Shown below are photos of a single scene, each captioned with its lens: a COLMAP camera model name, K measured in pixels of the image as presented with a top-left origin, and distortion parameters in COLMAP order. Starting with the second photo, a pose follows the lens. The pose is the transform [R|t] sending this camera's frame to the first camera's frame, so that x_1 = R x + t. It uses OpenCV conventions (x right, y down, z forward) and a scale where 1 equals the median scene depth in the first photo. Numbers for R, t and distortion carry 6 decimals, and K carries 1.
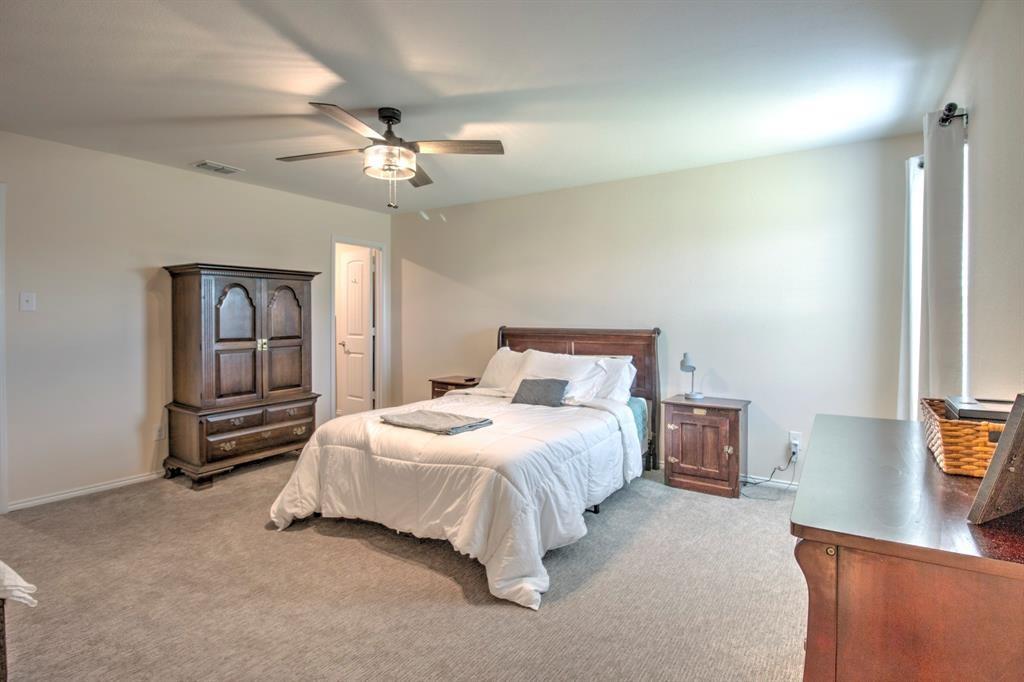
lens RADIAL K [[502.5, 0, 513.1], [0, 502.5, 317.7], [0, 0, 1]] dist [-0.001824, -0.000307]
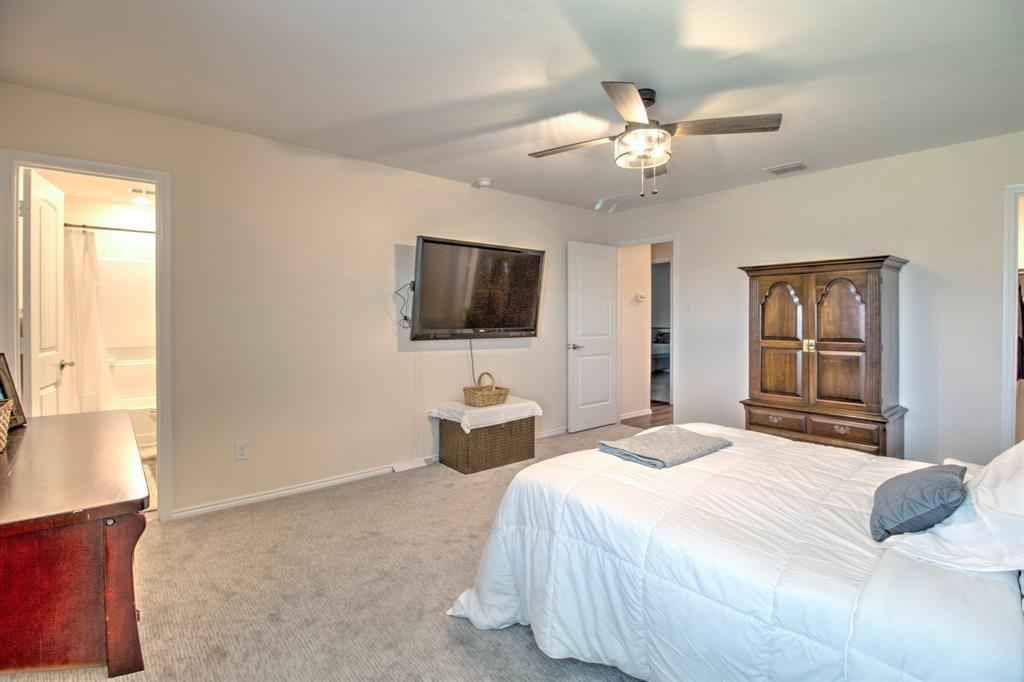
lens RADIAL K [[480.5, 0, 528.4], [0, 480.5, 320.5], [0, 0, 1]] dist [-0.000949, -0.000286]
pose [[-0.265193, 0.005541, -0.964179, 0.482798], [-0.003472, 0.999972, 0.006702, 0.003671], [0.964189, 0.005125, -0.265166, 0.745945]]
